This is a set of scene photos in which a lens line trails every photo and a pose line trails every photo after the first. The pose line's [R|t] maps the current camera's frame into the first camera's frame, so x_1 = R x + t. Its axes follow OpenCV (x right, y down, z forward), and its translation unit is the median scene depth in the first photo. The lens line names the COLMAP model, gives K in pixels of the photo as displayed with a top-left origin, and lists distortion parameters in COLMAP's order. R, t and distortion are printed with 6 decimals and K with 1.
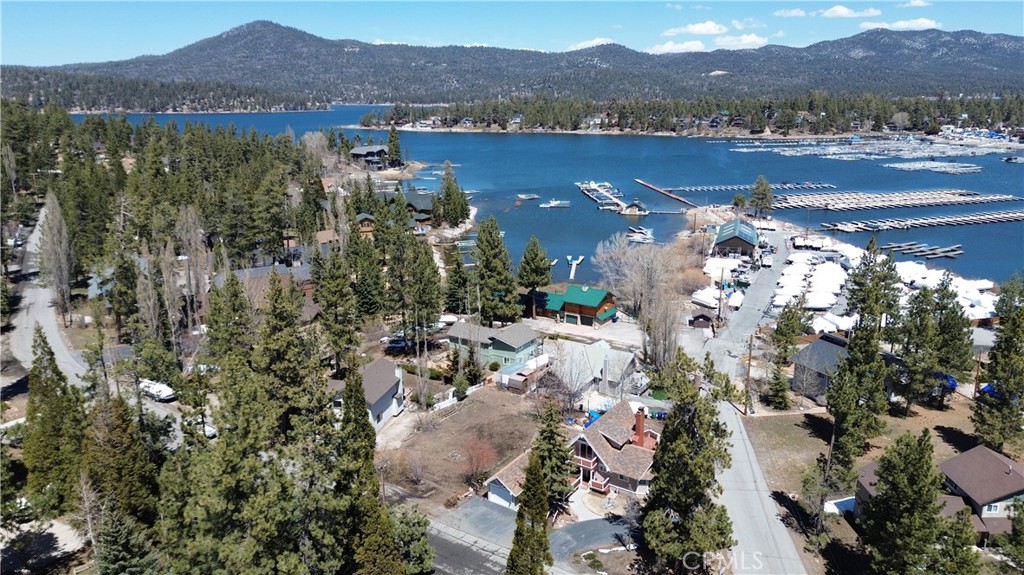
lens RADIAL K [[735.2, 0, 517.3], [0, 735.2, 286.5], [0, 0, 1]] dist [0.057565, -0.061393]
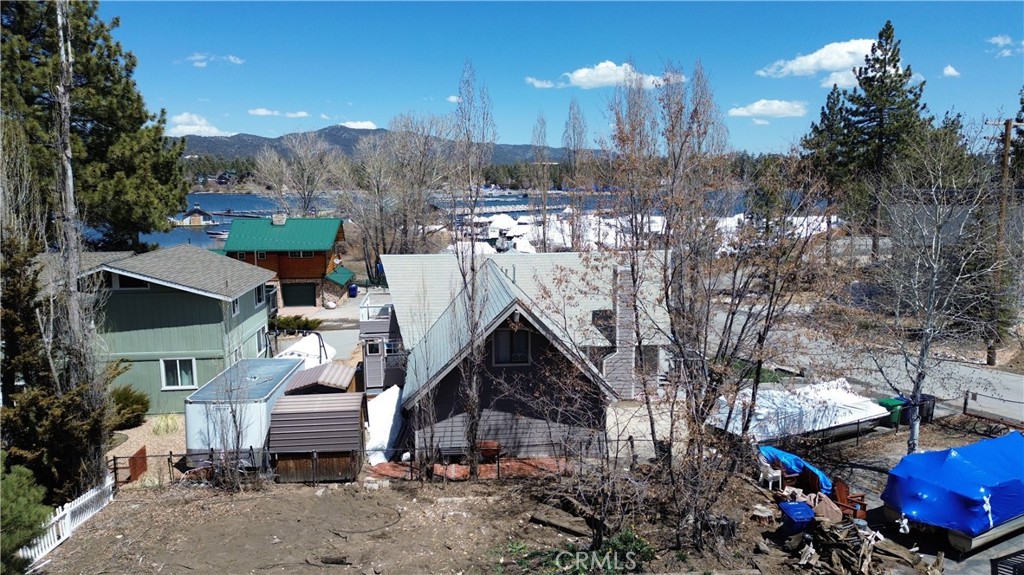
lens RADIAL K [[735.2, 0, 519.1], [0, 735.2, 276.4], [0, 0, 1]] dist [0.057565, -0.061393]
pose [[0.784392, -0.081213, 0.614926, -0.073203], [0.160021, 0.984327, -0.074121, 0.109147], [-0.599269, 0.156541, 0.785093, 0.768955]]
